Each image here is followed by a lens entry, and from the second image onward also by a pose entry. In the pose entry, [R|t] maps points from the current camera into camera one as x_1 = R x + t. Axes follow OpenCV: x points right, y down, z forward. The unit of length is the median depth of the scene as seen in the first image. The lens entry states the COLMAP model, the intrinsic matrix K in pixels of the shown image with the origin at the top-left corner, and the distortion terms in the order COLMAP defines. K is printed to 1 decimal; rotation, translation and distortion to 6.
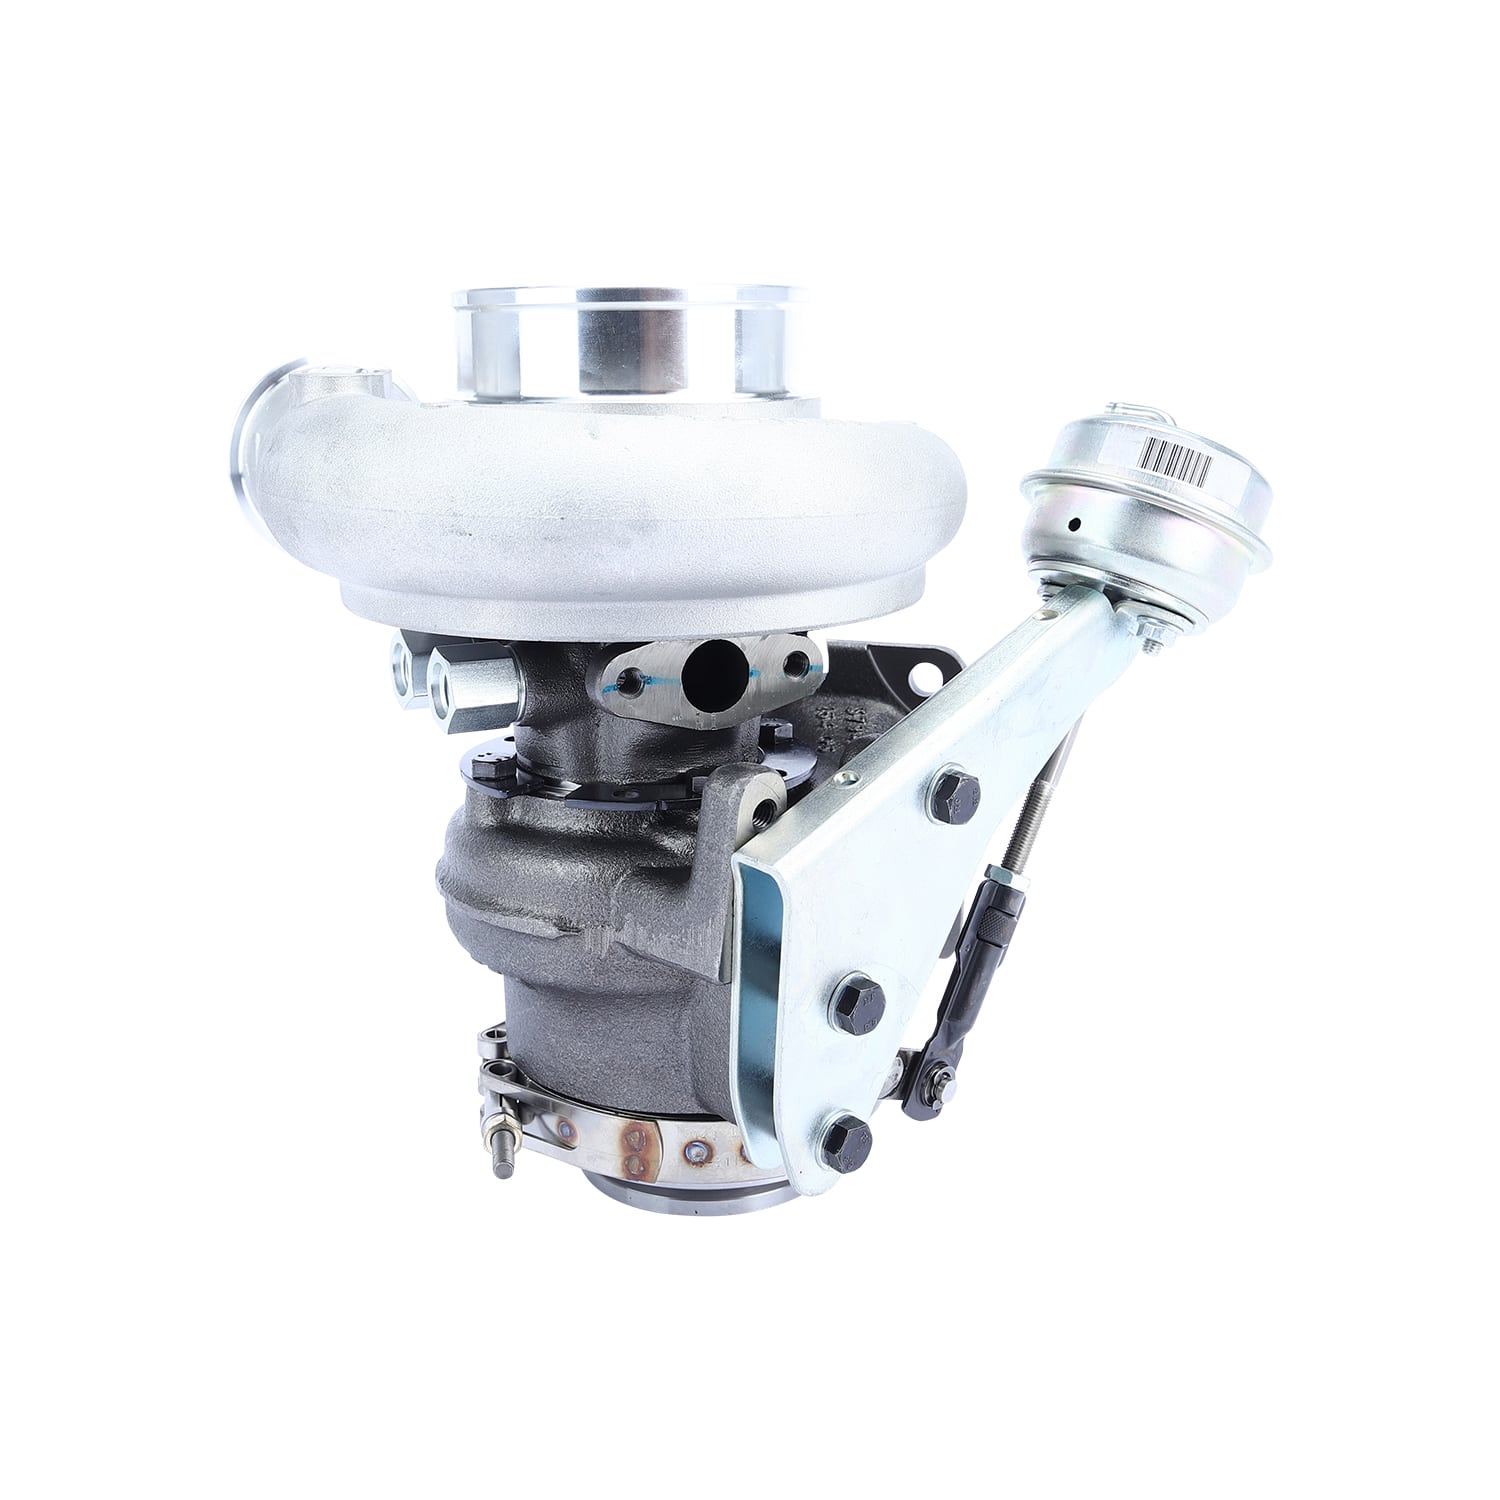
lens RADIAL K [[1935.4, 0, 746.3], [0, 1935.4, 755.5], [0, 0, 1]] dist [-0.017966, 0.000000]
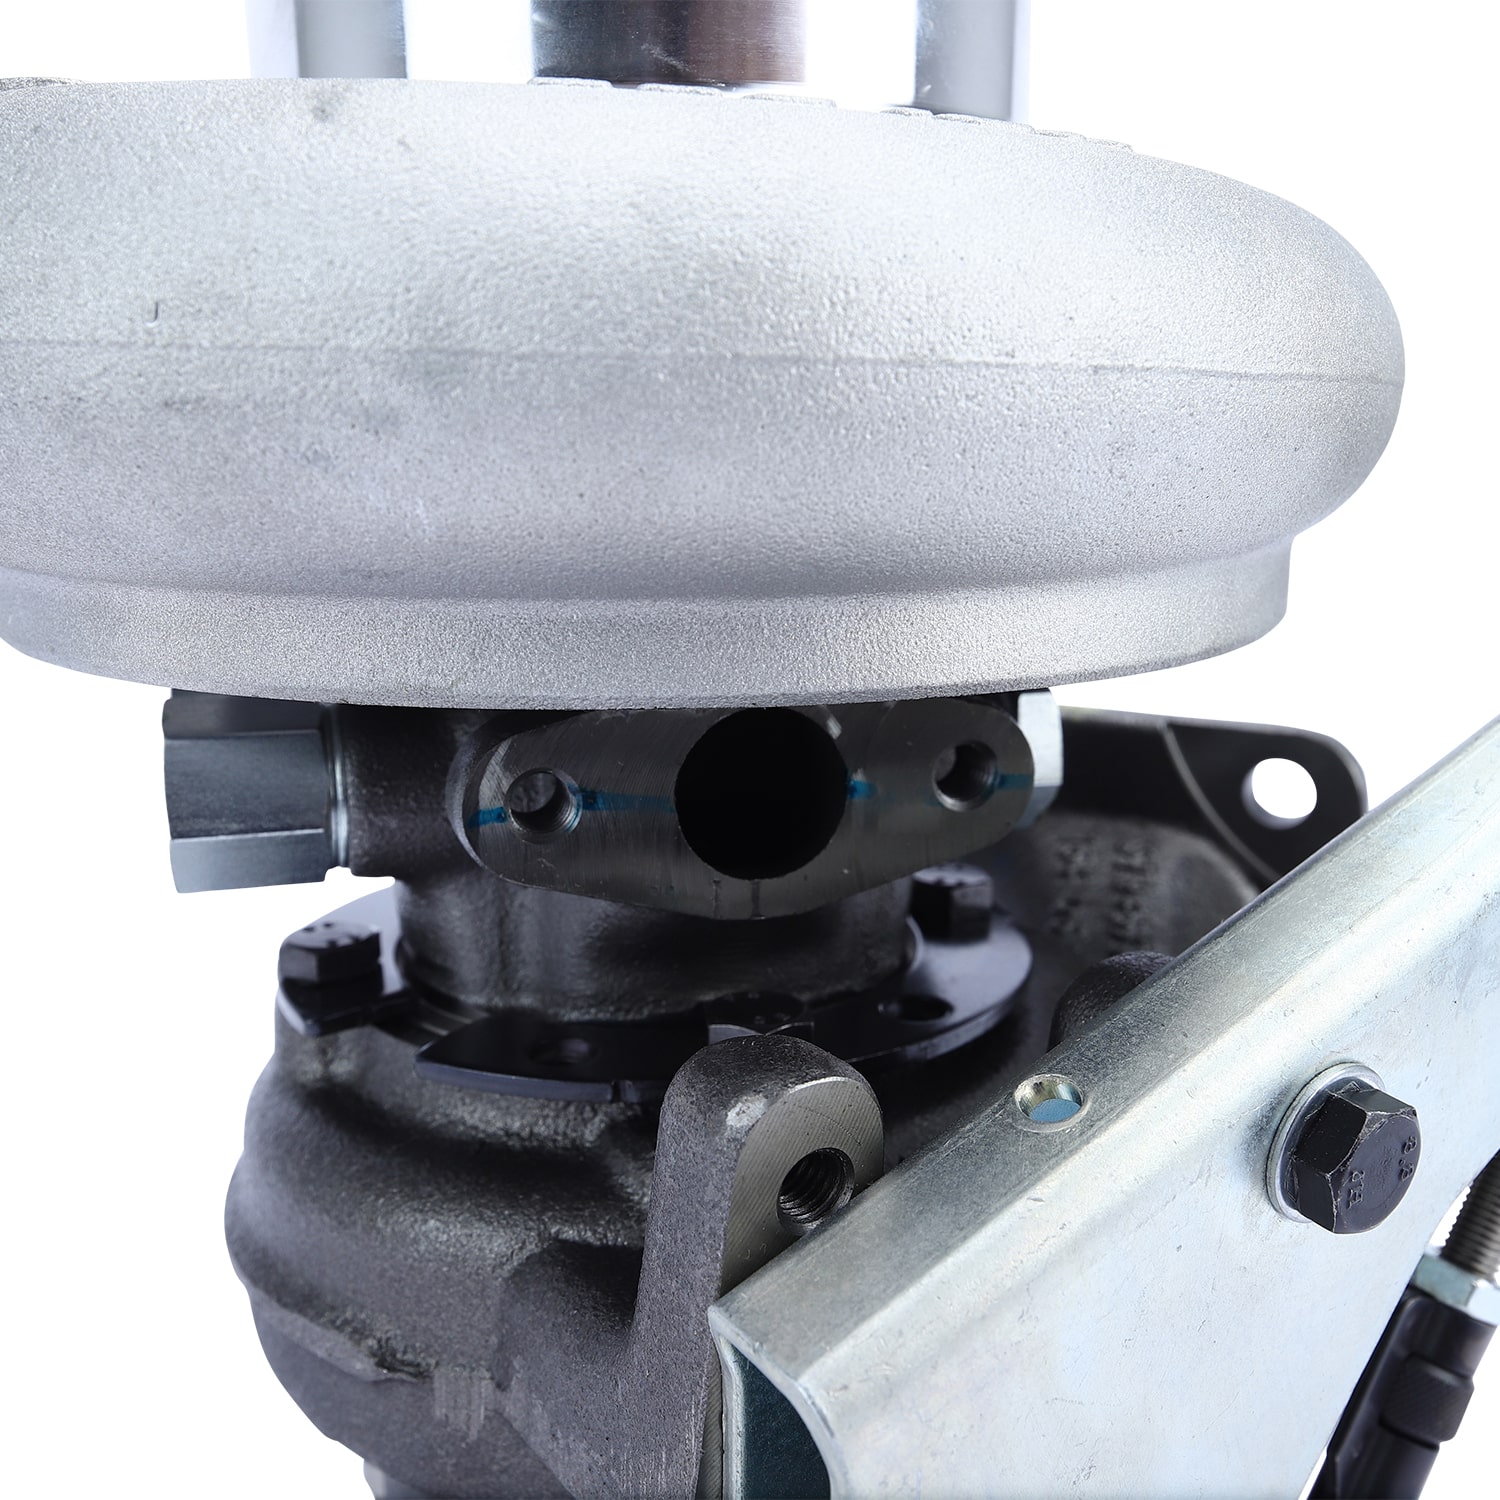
lens RADIAL K [[1935.4, 0, 749.0], [0, 1935.4, 749.9], [0, 0, 1]] dist [-0.017966, 0.000000]
pose [[0.983798, 0.042015, -0.174287, 0.054689], [-0.046290, 0.998717, -0.020537, -0.042400], [0.173200, 0.028272, 0.984481, 0.598884]]
